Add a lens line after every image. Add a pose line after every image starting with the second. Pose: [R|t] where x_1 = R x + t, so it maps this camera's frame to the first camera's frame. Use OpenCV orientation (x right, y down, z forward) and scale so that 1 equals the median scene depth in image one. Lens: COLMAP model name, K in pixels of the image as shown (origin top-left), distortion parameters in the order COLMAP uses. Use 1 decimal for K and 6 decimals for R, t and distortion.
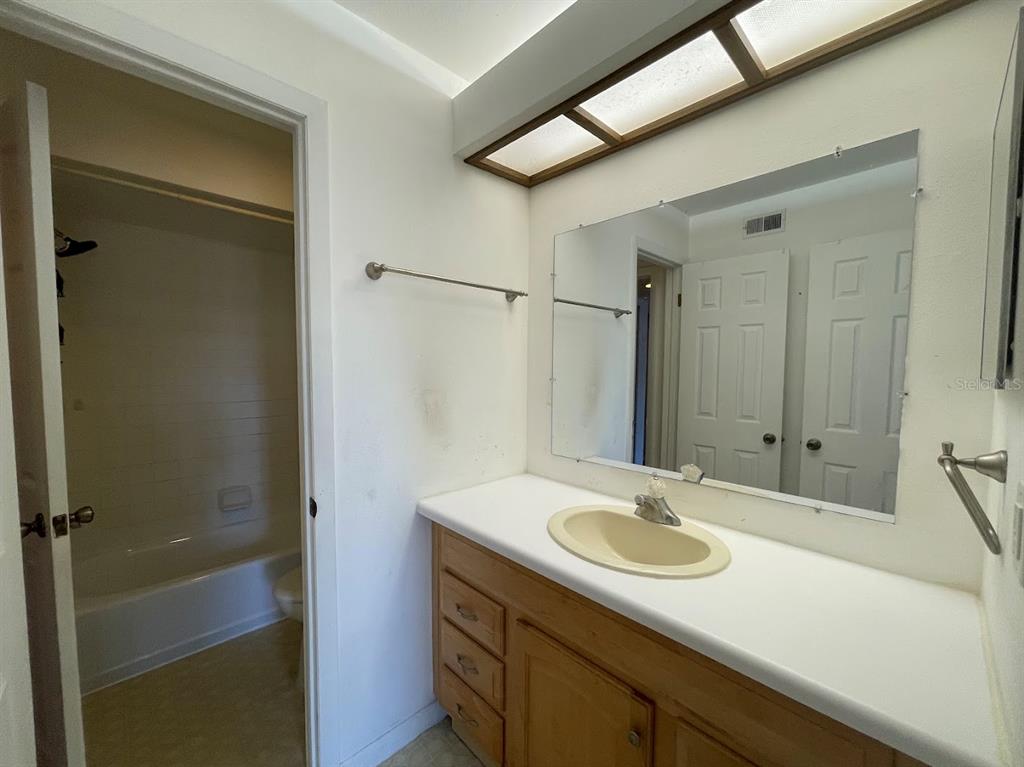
lens RADIAL K [[412.2, 0, 508.1], [0, 412.2, 391.1], [0, 0, 1]] dist [-0.000981, 0.000121]
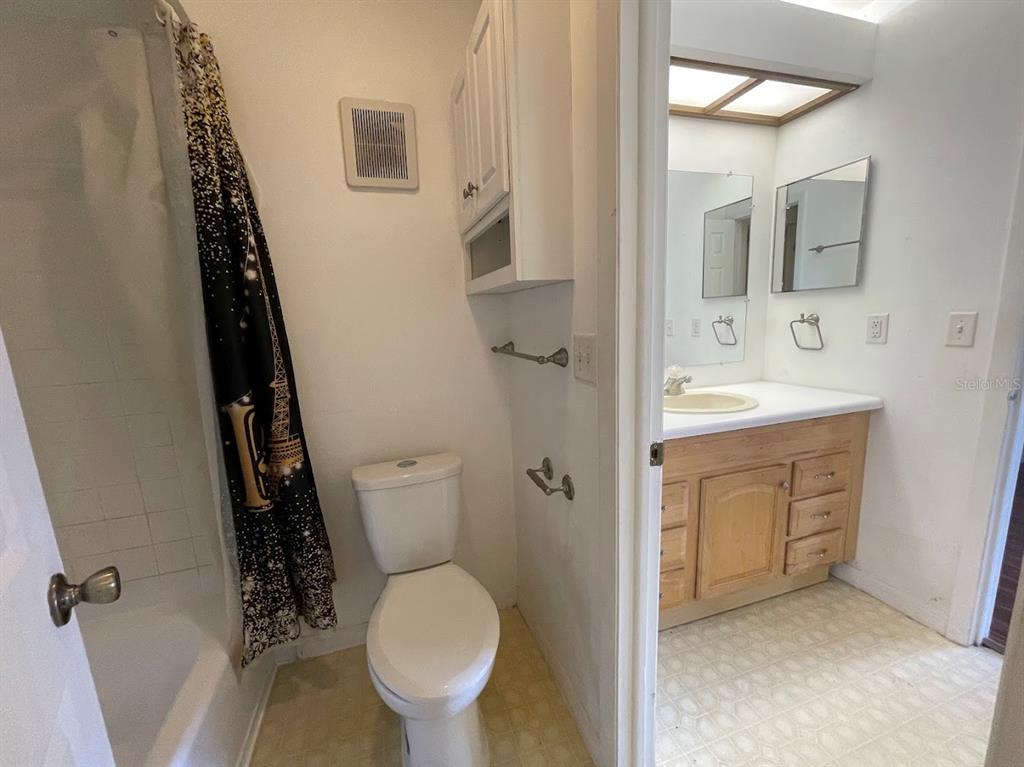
lens RADIAL K [[412.2, 0, 508.1], [0, 412.2, 391.1], [0, 0, 1]] dist [-0.000981, 0.000121]
pose [[0.444304, -0.179020, 0.877808, -0.692585], [0.100307, 0.983611, 0.149826, 0.009468], [-0.890243, 0.021482, 0.454979, 0.491431]]
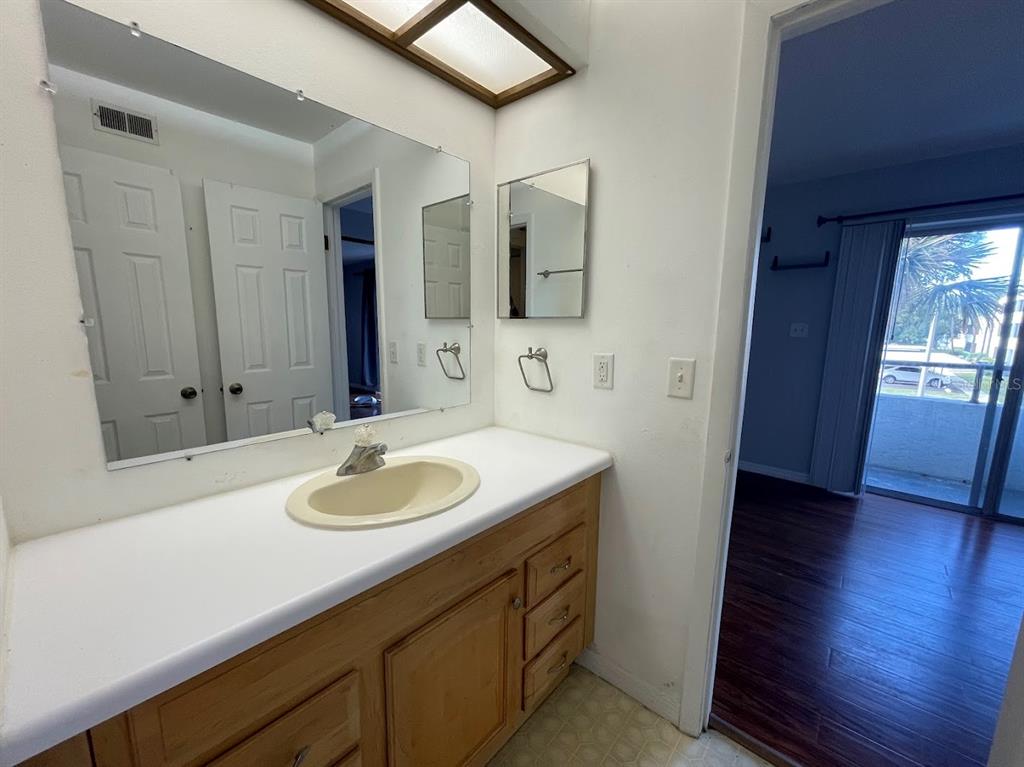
lens RADIAL K [[412.2, 0, 508.1], [0, 412.2, 391.1], [0, 0, 1]] dist [-0.000981, 0.000121]
pose [[-0.077041, -0.166214, 0.983076, -0.324772], [0.048071, 0.984240, 0.170178, -0.005580], [-0.995868, 0.060368, -0.067837, 0.420867]]
